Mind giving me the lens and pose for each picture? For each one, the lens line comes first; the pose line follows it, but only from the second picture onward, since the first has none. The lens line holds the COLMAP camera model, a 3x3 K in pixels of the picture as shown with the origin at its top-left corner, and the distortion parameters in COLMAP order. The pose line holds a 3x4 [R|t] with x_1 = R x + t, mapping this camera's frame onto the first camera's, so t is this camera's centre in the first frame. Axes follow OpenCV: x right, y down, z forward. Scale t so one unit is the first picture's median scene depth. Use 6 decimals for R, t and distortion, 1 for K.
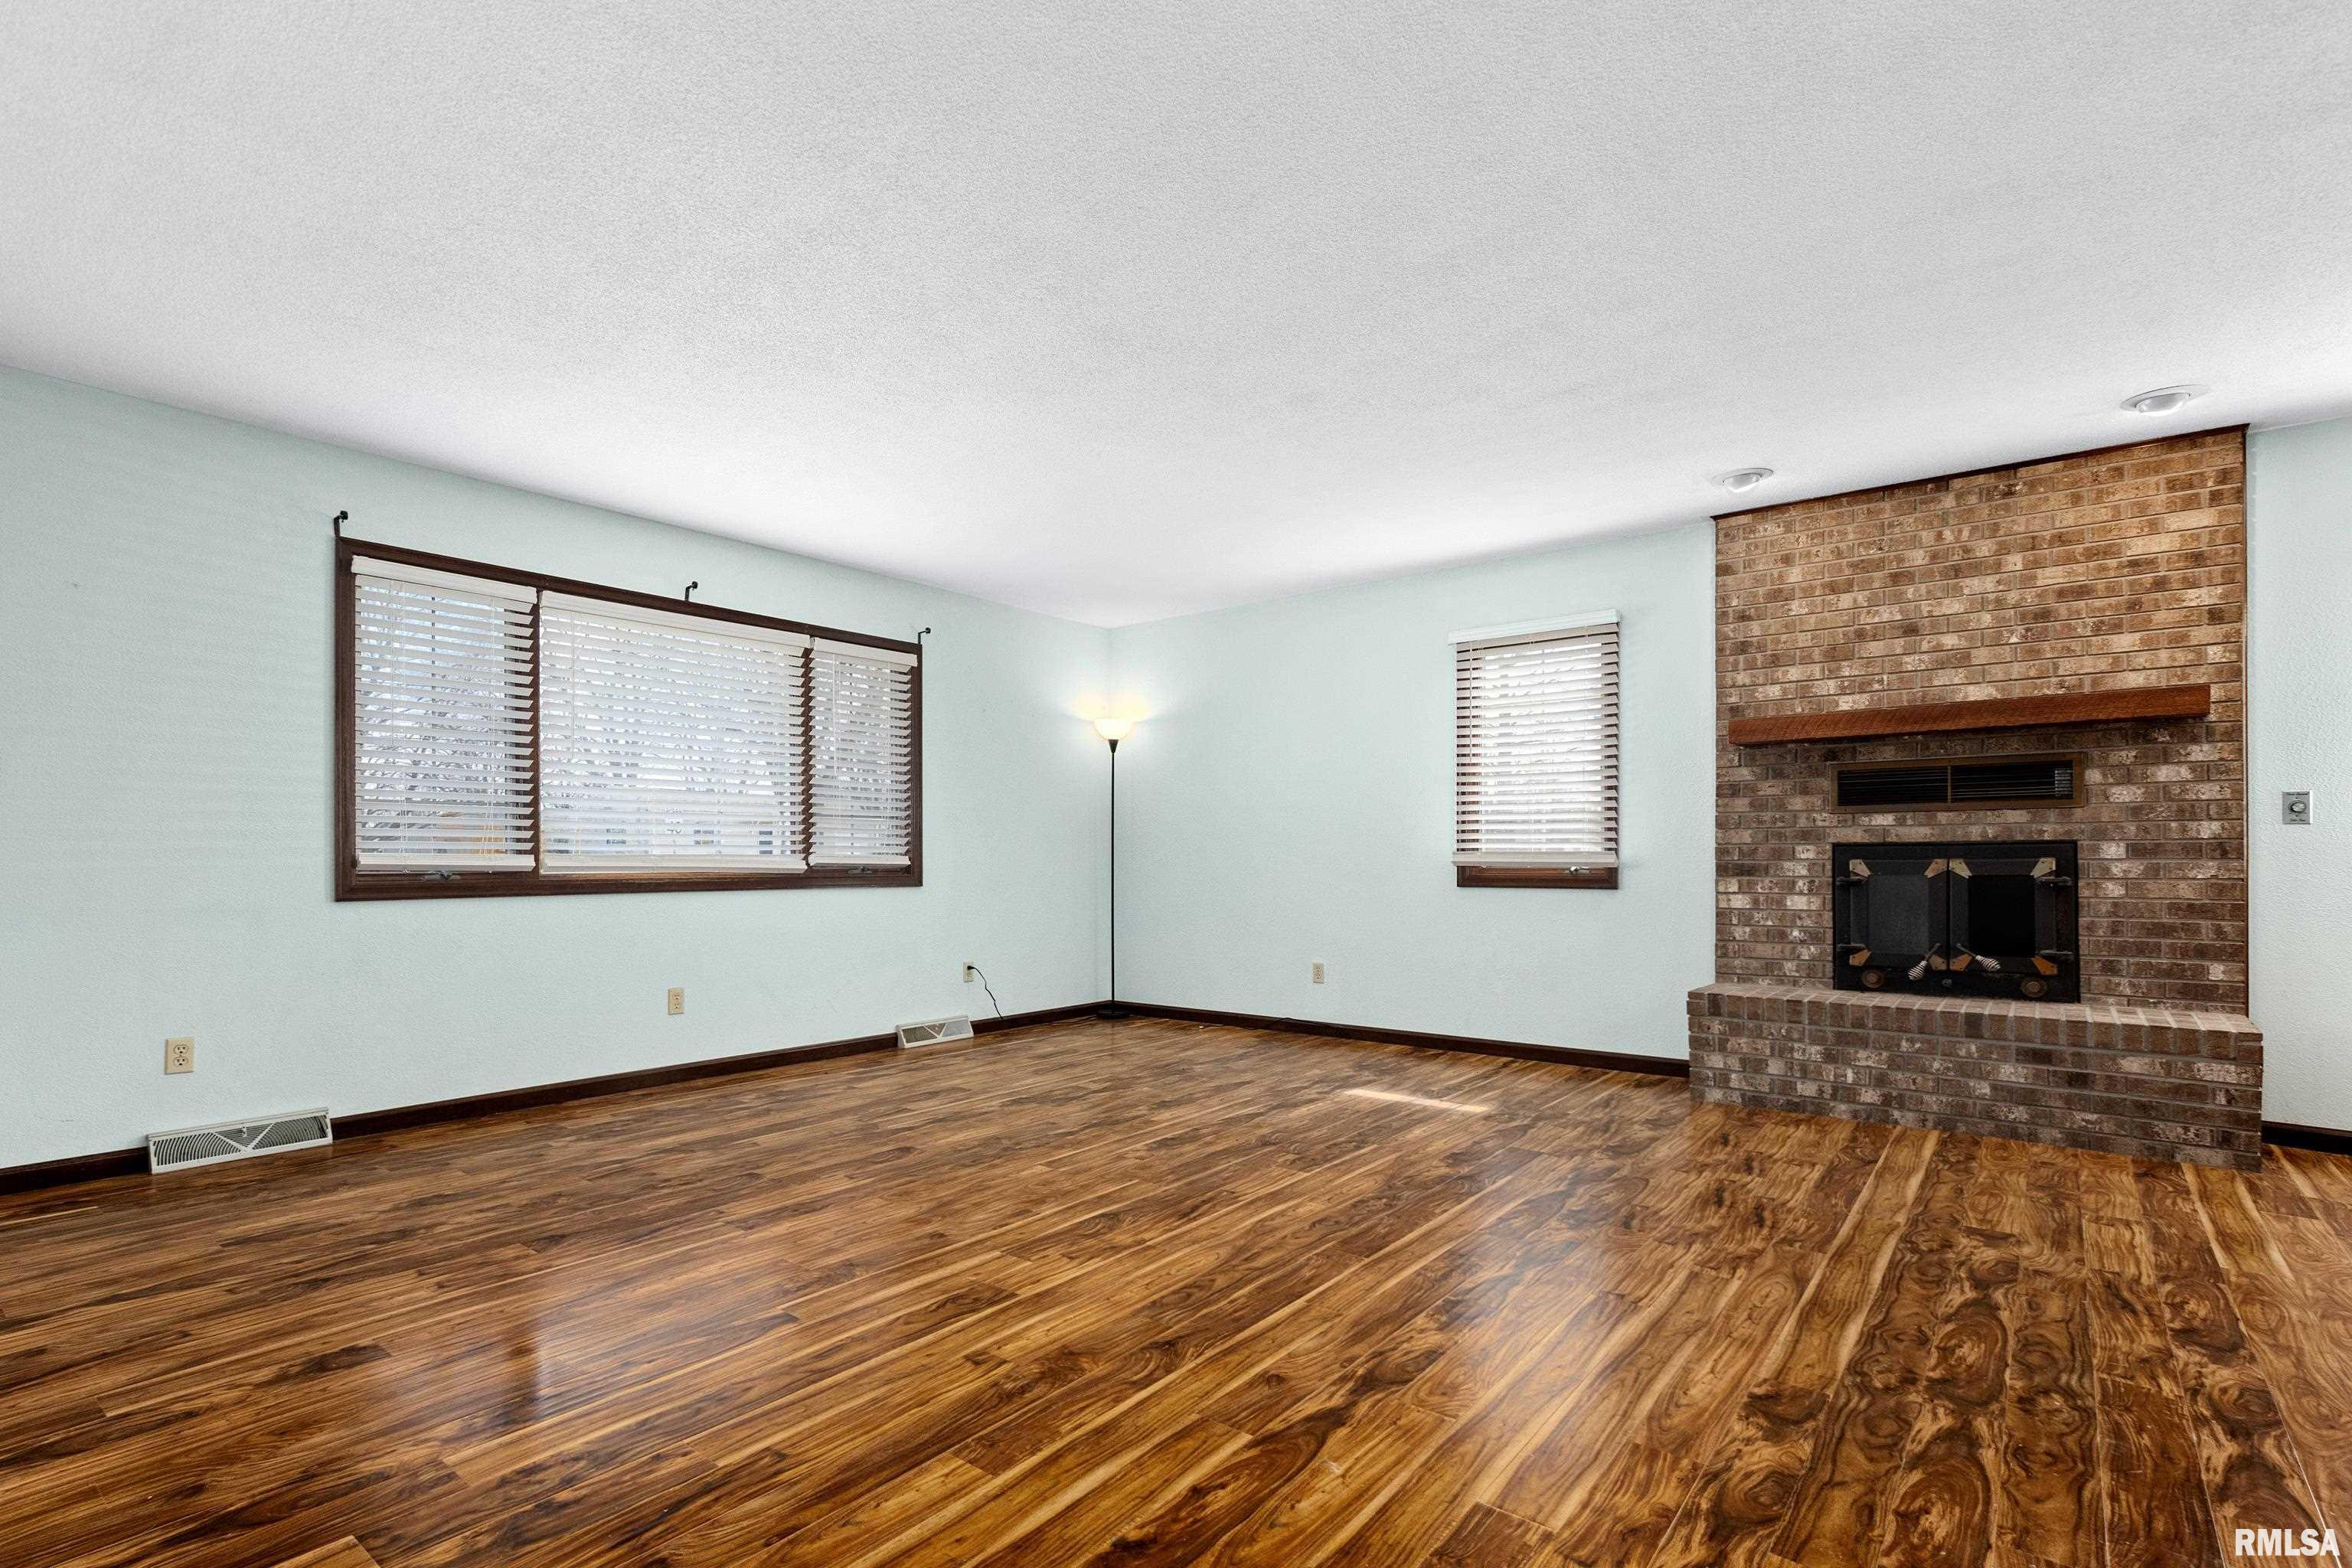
lens RADIAL K [[1108.4, 0, 1214.5], [0, 1108.4, 857.8], [0, 0, 1]] dist [0.003436, -0.000393]
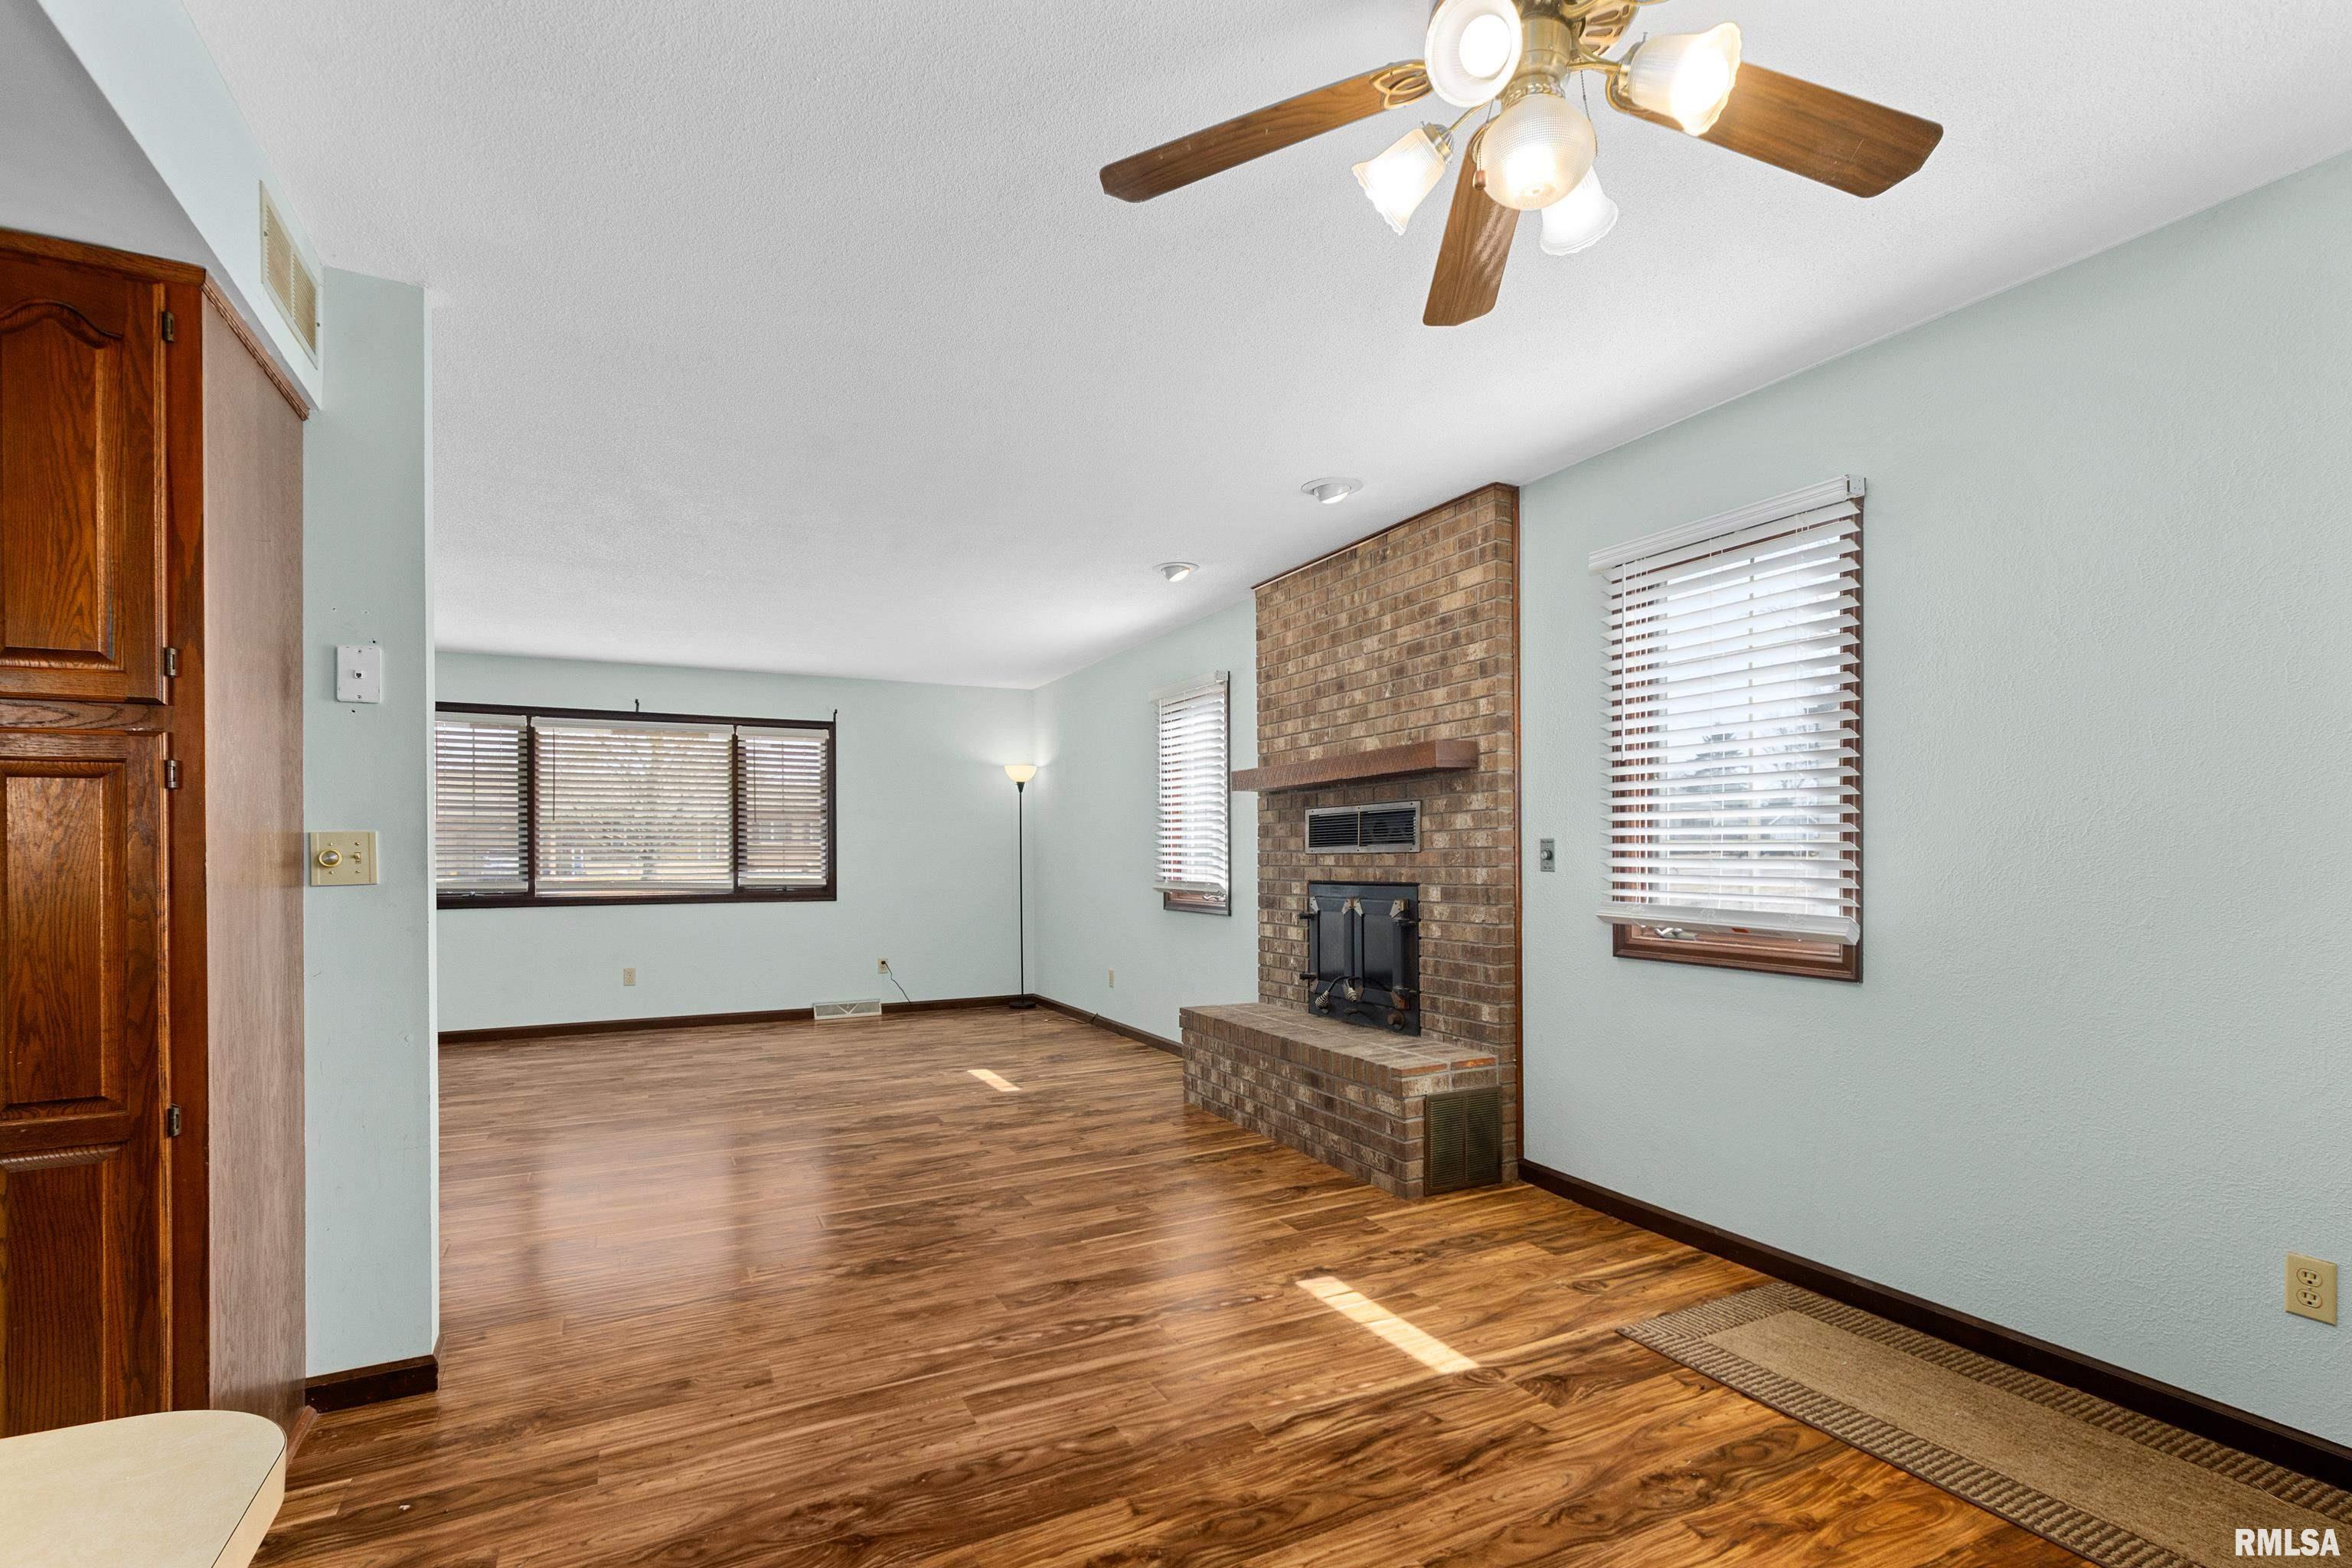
lens RADIAL K [[1108.4, 0, 1211.4], [0, 1108.4, 859.6], [0, 0, 1]] dist [0.003436, -0.000393]
pose [[0.907144, -0.000493, -0.420820, 1.044313], [0.002911, 0.999983, 0.005102, -0.044298], [0.420810, -0.005853, 0.907130, -0.043529]]
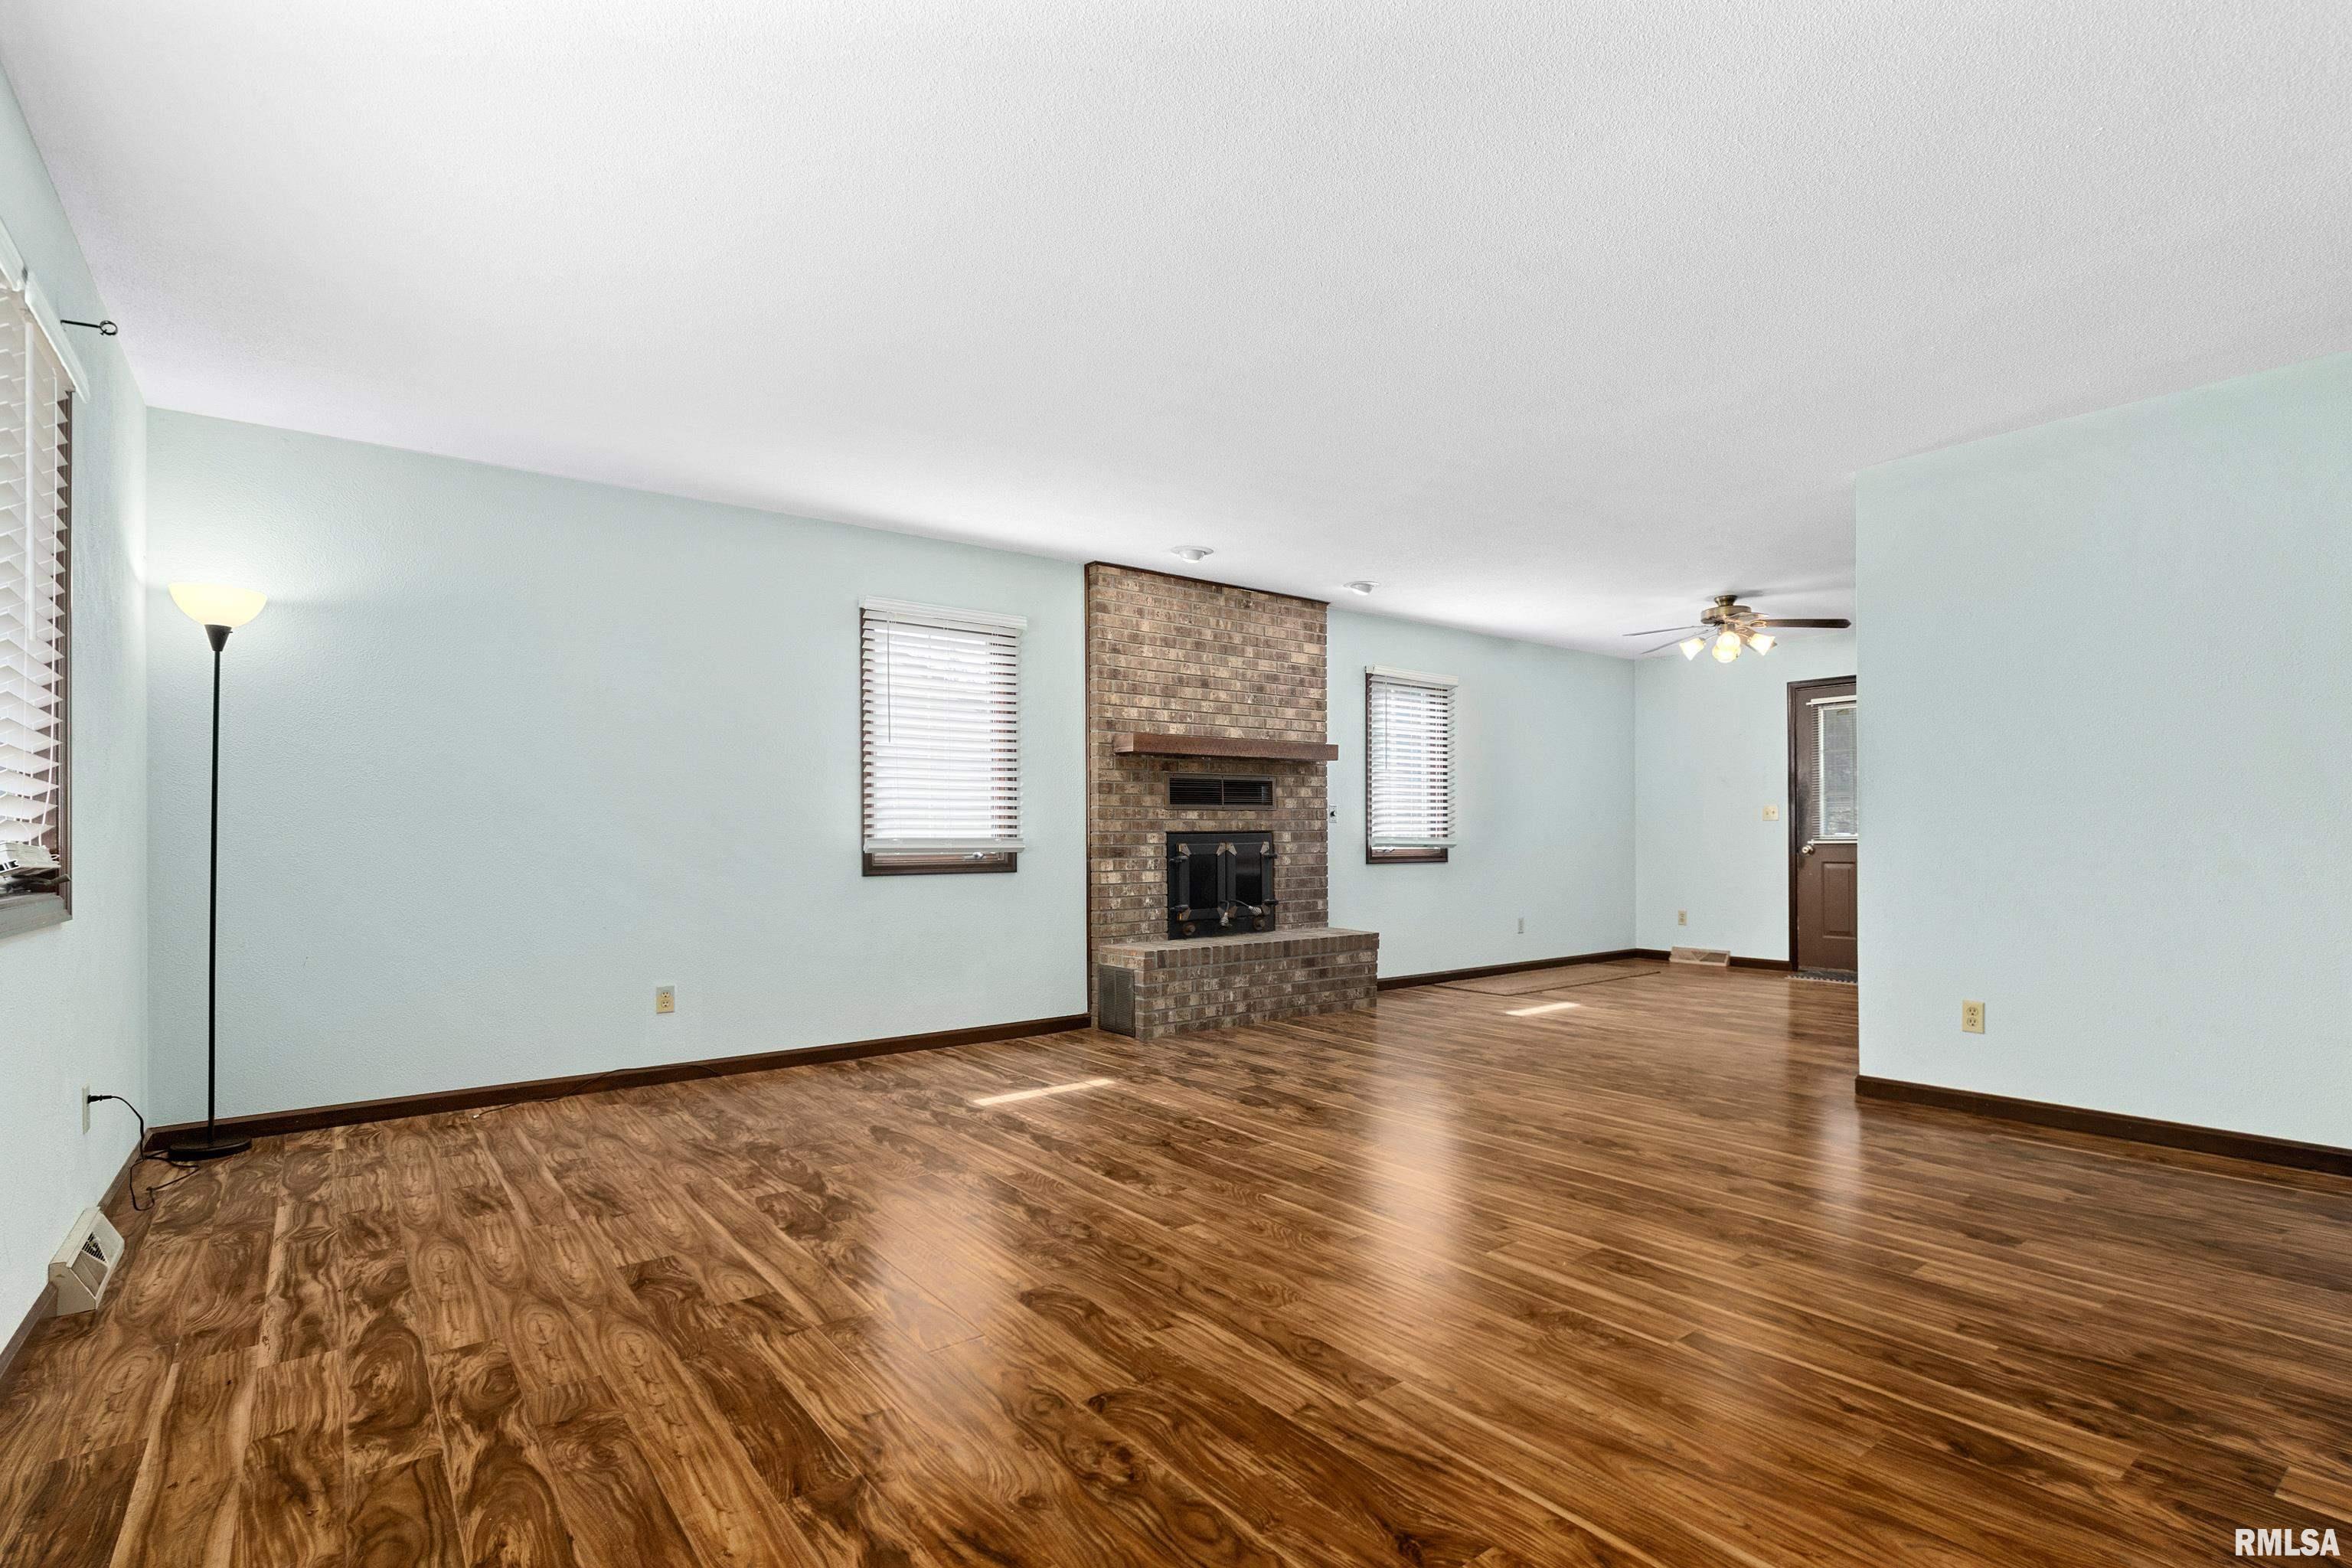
lens RADIAL K [[1108.4, 0, 1205.5], [0, 1108.4, 844.8], [0, 0, 1]] dist [0.003436, -0.000393]
pose [[0.250361, -0.006906, 0.968128, -0.823510], [0.007033, 0.999961, 0.005315, -0.004327], [-0.968127, 0.005478, 0.250400, 0.690412]]
